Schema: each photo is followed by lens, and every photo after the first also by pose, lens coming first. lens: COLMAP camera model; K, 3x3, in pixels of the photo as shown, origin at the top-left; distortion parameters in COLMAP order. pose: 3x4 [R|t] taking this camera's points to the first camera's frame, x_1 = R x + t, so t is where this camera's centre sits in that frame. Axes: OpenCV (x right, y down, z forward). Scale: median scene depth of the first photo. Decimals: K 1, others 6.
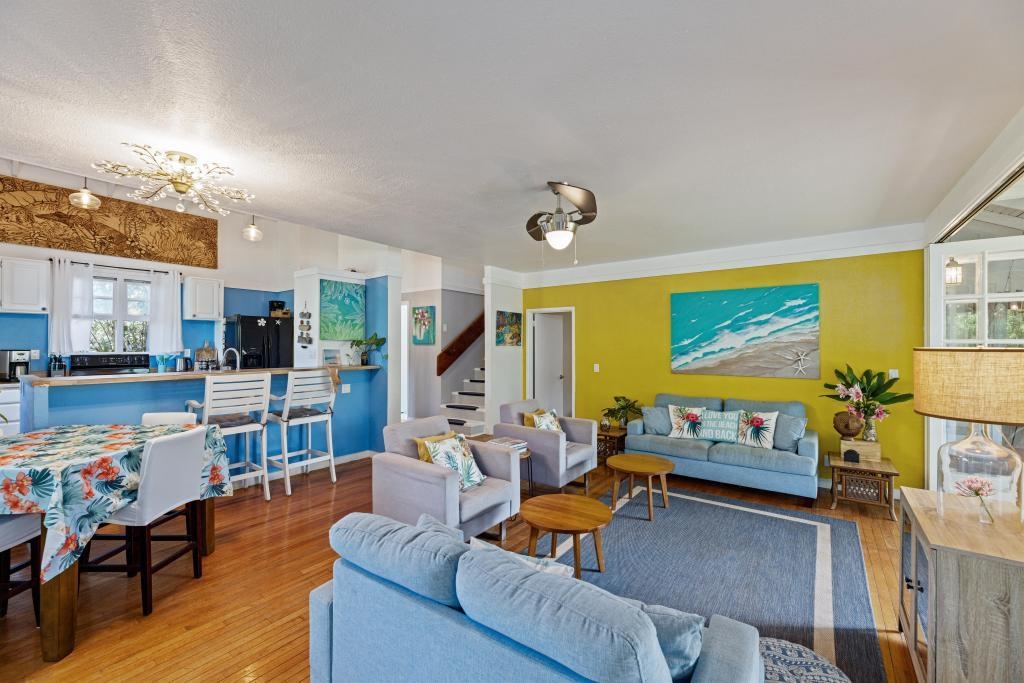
lens RADIAL K [[418.1, 0, 512.0], [0, 418.1, 341.5], [0, 0, 1]] dist [0.000346, -0.000531]
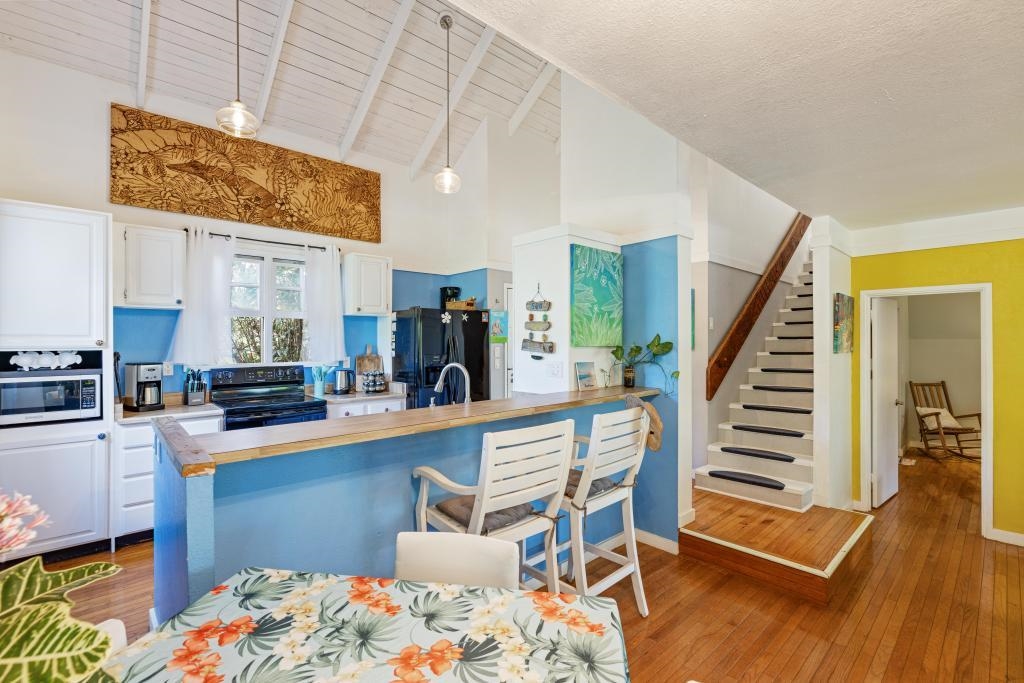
lens RADIAL K [[455.4, 0, 516.6], [0, 455.4, 339.3], [0, 0, 1]] dist [-0.002003, 0.000334]
pose [[0.983352, -0.002705, -0.181688, -0.398347], [0.004145, 0.999963, 0.007546, -0.018385], [0.181661, -0.008173, 0.983327, 0.332717]]
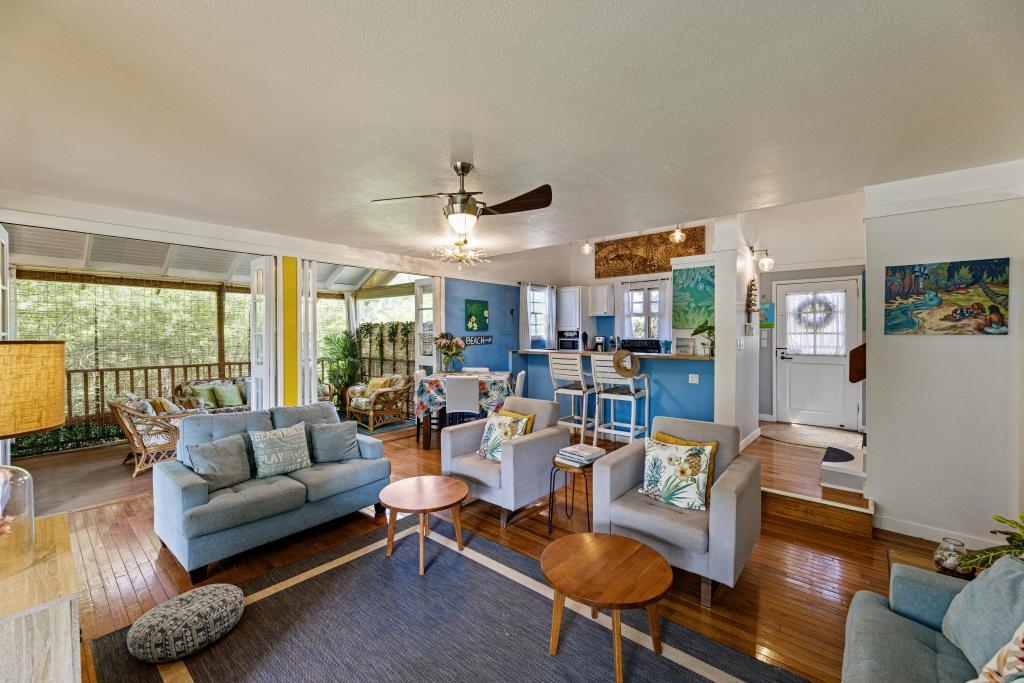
lens RADIAL K [[414.9, 0, 513.6], [0, 414.9, 338.1], [0, 0, 1]] dist [-0.000767, -0.000100]
pose [[-0.064097, 0.011231, -0.997880, 0.568832], [0.010820, 0.999886, 0.010559, 0.004459], [0.997885, -0.010120, -0.064211, 0.637307]]
